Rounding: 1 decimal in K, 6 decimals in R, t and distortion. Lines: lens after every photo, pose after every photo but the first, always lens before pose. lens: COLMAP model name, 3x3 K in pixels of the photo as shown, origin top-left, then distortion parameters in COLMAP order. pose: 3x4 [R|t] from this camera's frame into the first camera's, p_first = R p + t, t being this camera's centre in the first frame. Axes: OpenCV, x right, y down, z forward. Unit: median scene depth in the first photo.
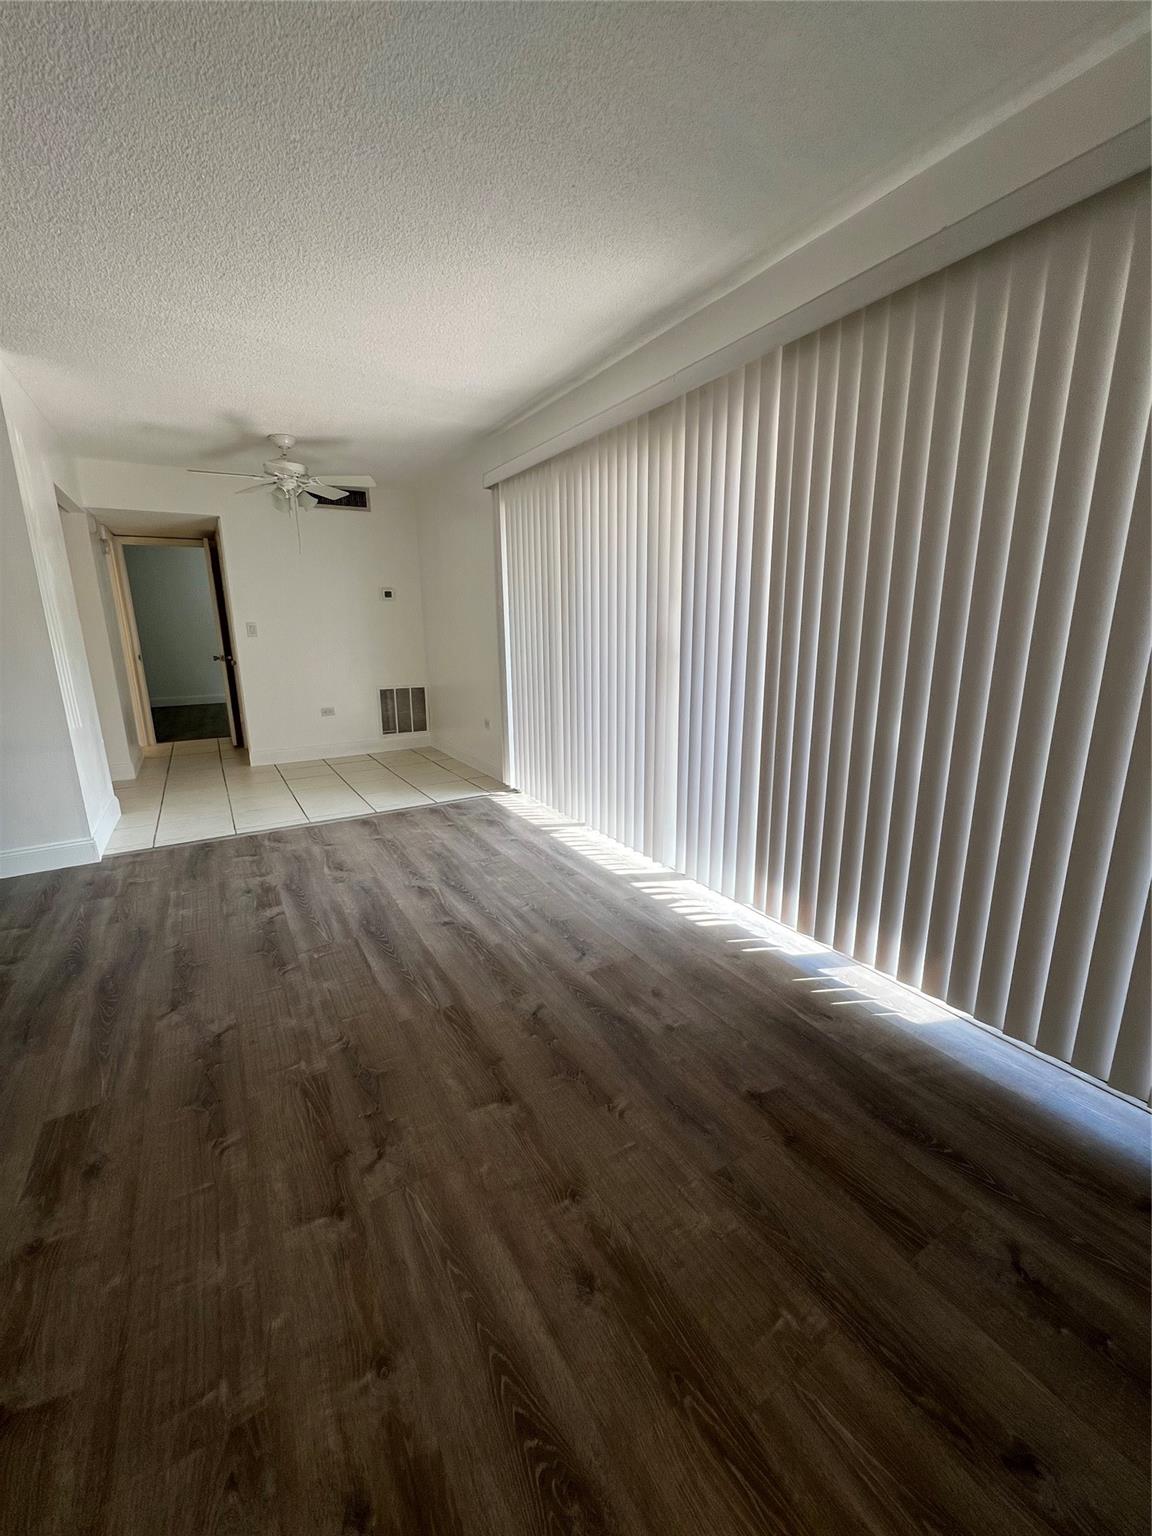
lens RADIAL K [[615.3, 0, 577.5], [0, 615.3, 766.0], [0, 0, 1]] dist [-0.002025, 0.000668]
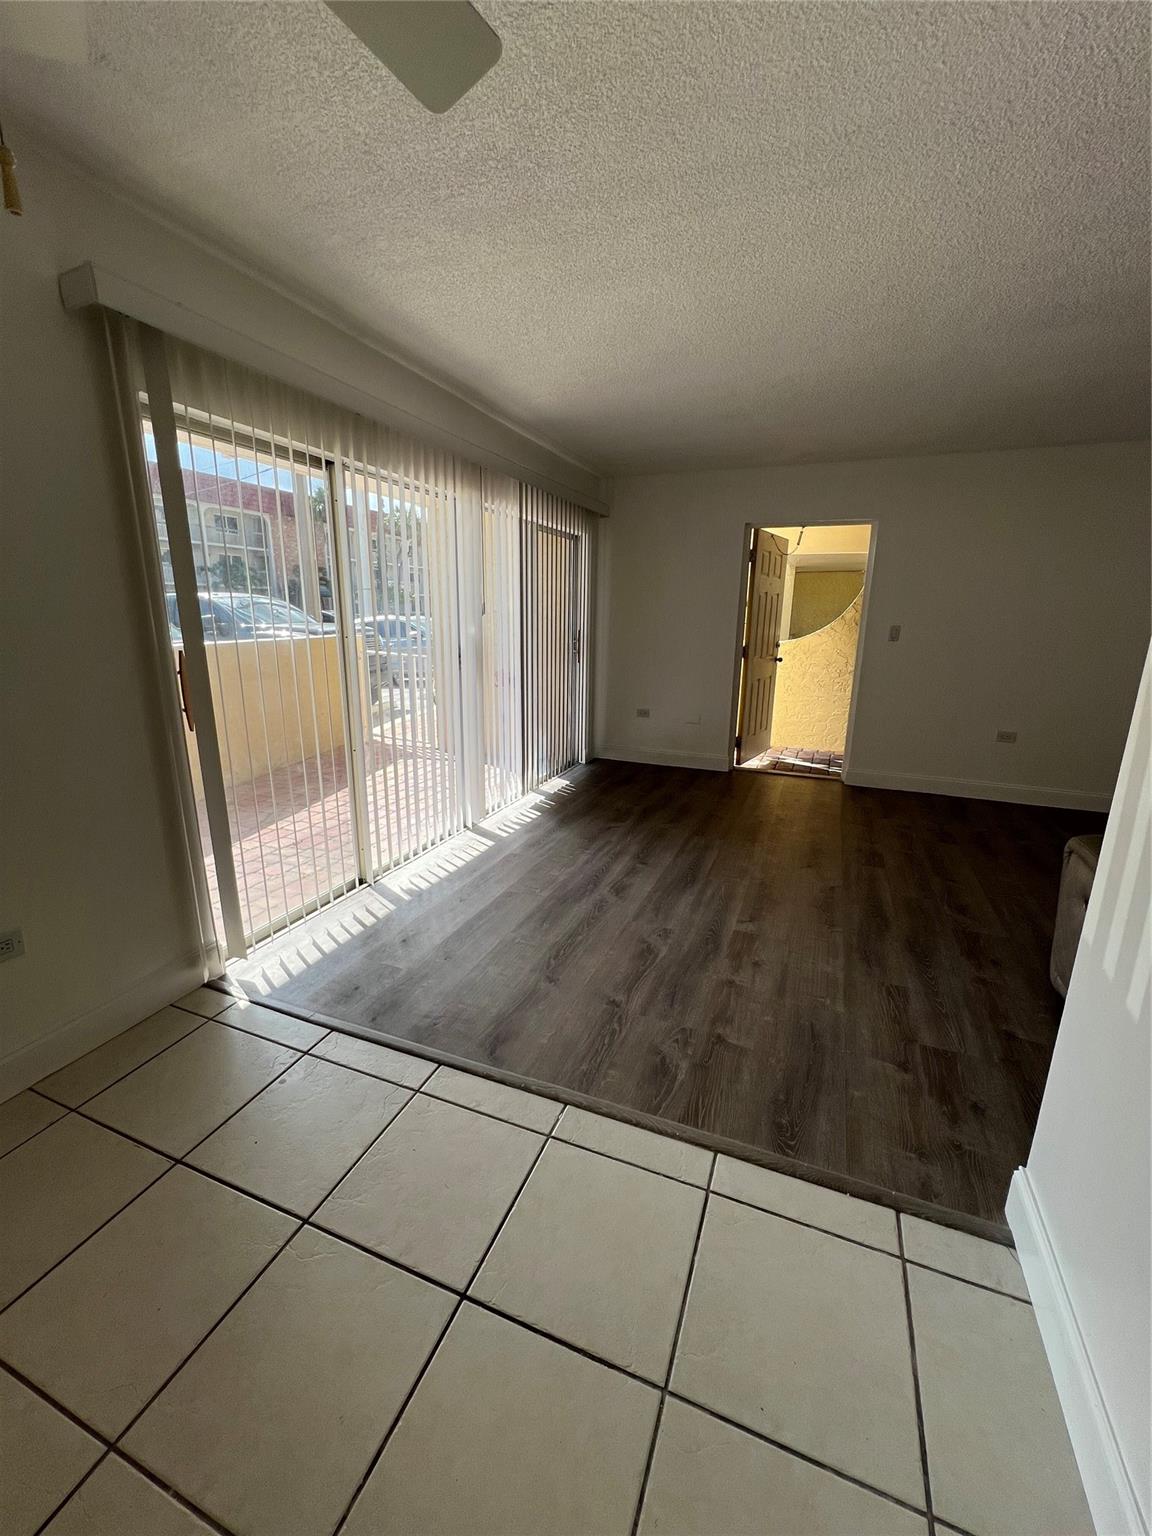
lens RADIAL K [[615.3, 0, 580.3], [0, 615.3, 765.3], [0, 0, 1]] dist [-0.002025, 0.000668]
pose [[-0.601468, -0.190402, 0.775876, -1.043513], [0.175299, 0.916061, 0.360698, -0.405820], [-0.779427, 0.352959, -0.517604, 1.609846]]
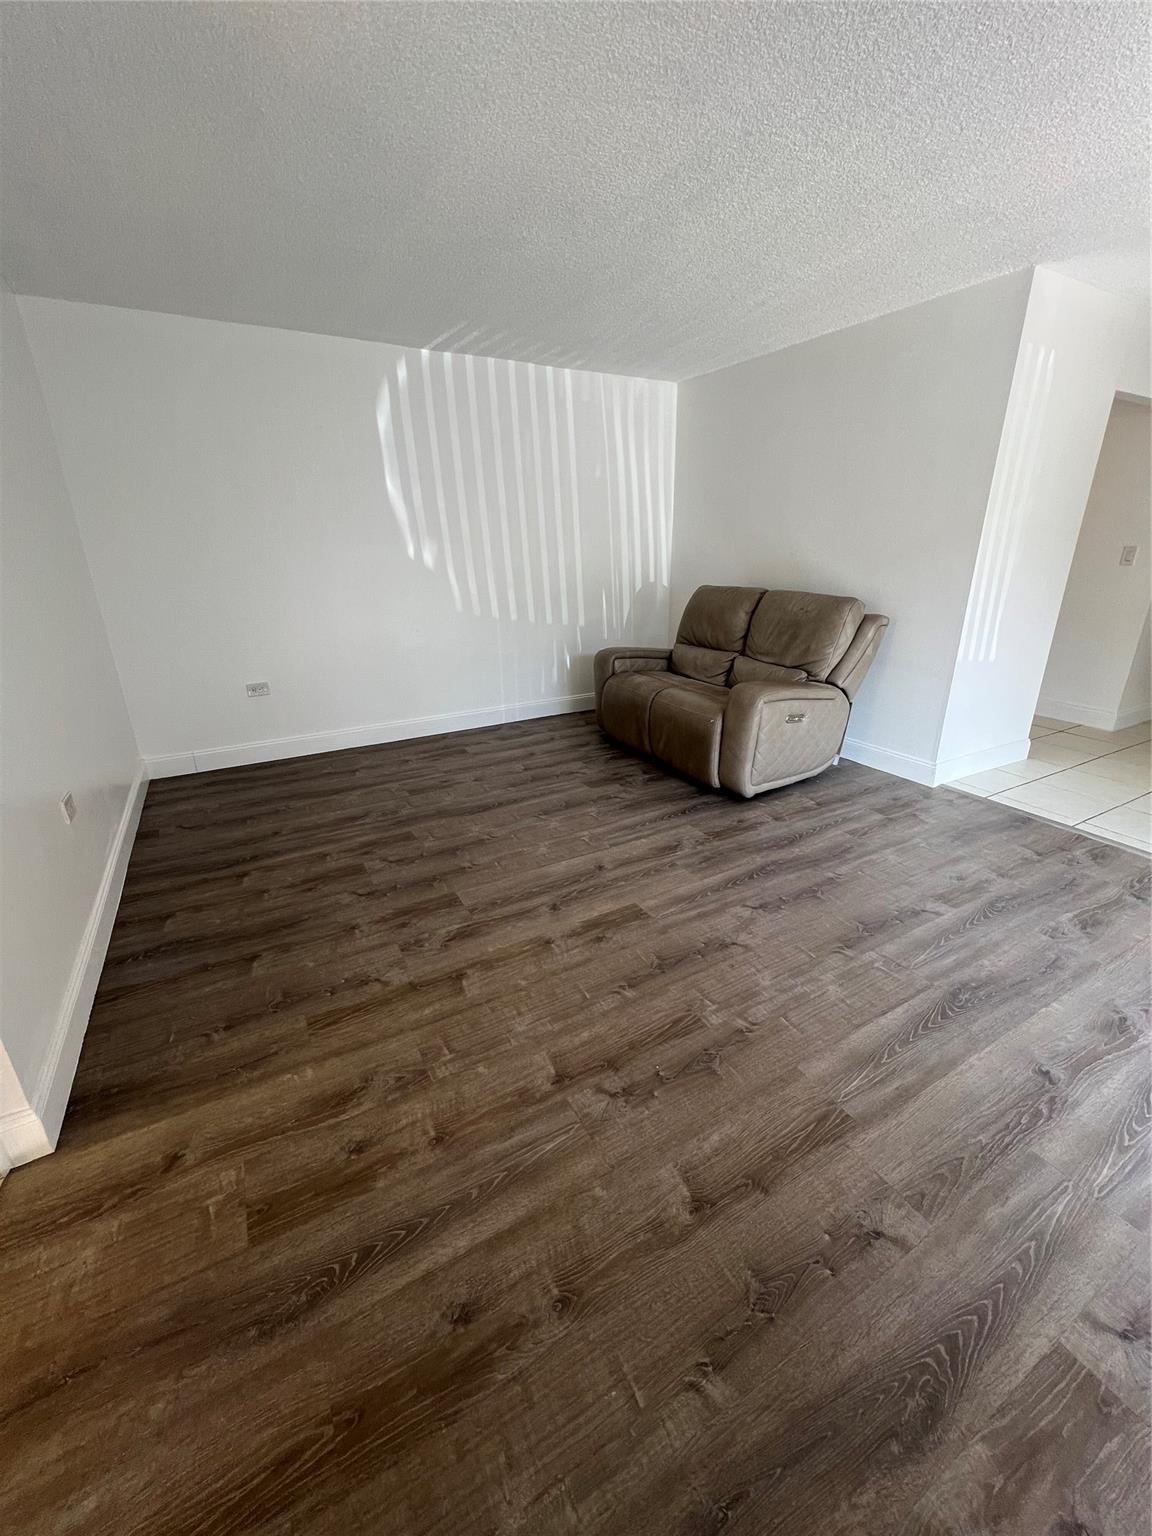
lens RADIAL K [[615.3, 0, 580.2], [0, 615.3, 766.7], [0, 0, 1]] dist [-0.002025, 0.000668]
pose [[-0.024485, 0.357459, -0.933608, 0.260515], [-0.221419, 0.908755, 0.353750, -0.141338], [0.974871, 0.215380, 0.056897, 0.403794]]
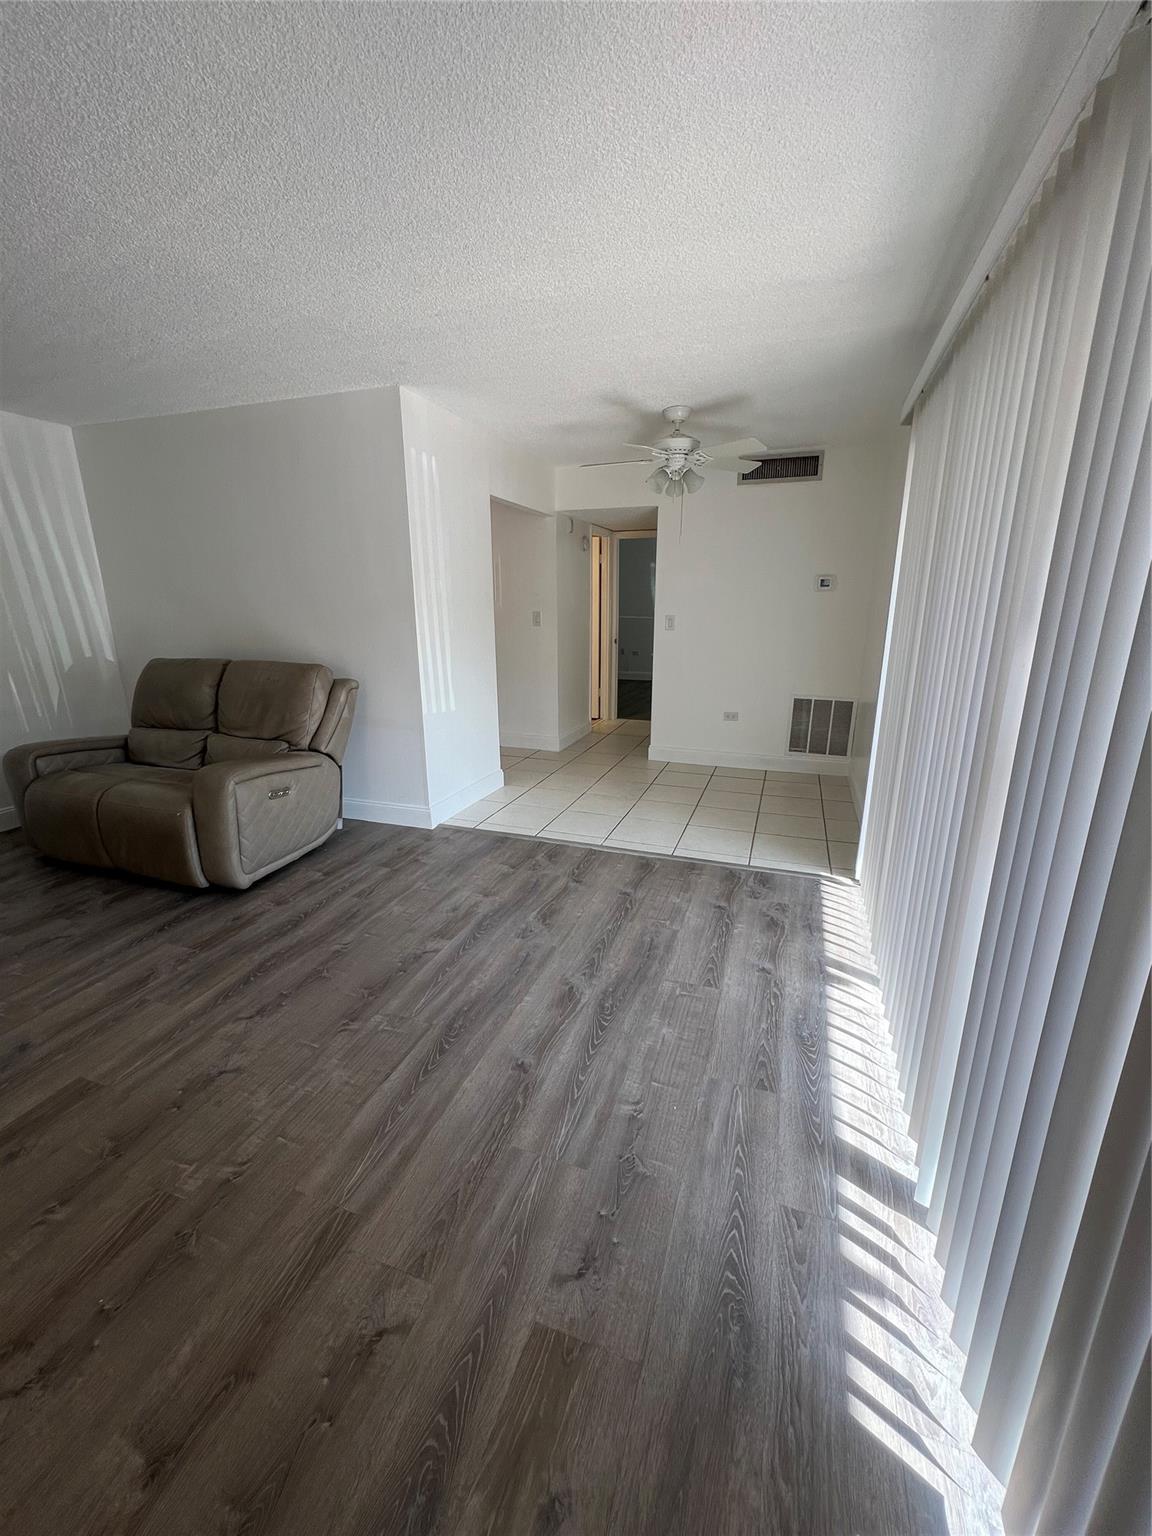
lens RADIAL K [[615.3, 0, 578.0], [0, 615.3, 766.4], [0, 0, 1]] dist [-0.002025, 0.000668]
pose [[0.638252, 0.211186, -0.740294, 0.277106], [-0.182019, 0.975768, 0.121431, -0.180297], [0.748000, 0.057244, 0.661226, 0.517662]]
